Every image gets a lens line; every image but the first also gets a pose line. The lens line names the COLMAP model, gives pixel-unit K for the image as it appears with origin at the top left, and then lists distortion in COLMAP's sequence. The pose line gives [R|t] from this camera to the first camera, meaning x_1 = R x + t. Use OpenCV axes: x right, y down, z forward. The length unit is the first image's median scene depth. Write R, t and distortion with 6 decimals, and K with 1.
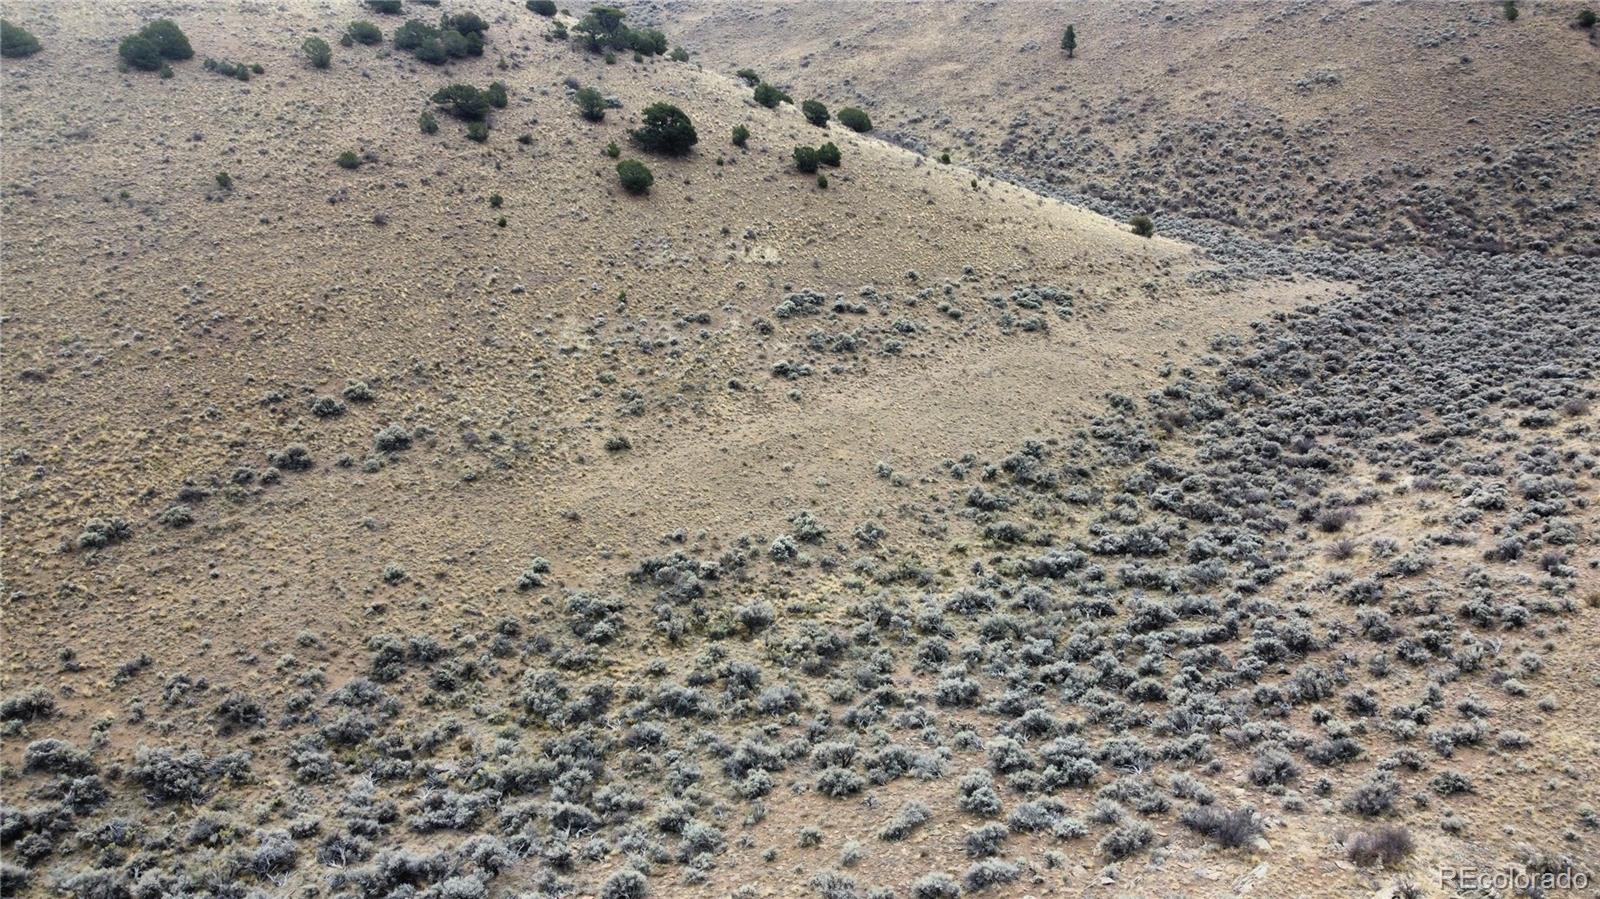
lens RADIAL K [[1205.3, 0, 796.2], [0, 1205.3, 458.6], [0, 0, 1]] dist [-0.004208, -0.005327]
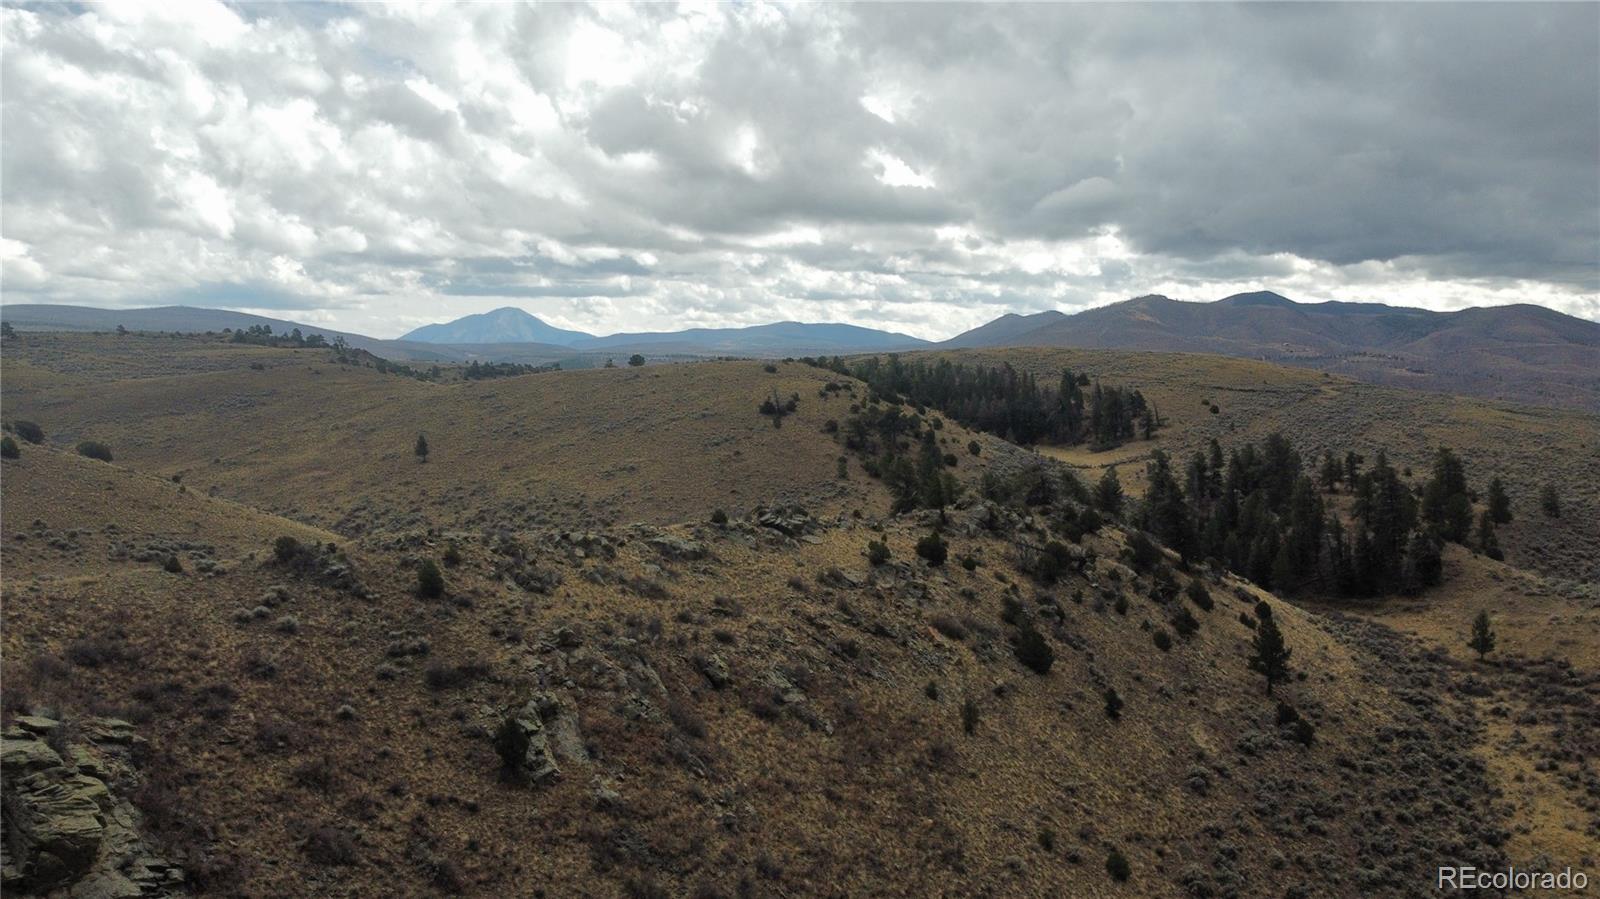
lens RADIAL K [[1205.3, 0, 794.3], [0, 1205.3, 457.3], [0, 0, 1]] dist [-0.004208, -0.005327]
pose [[0.947447, -0.007767, 0.319817, 0.207175], [0.138143, 0.911629, -0.387104, 0.165017], [-0.288548, 0.410941, 0.864793, -0.101526]]
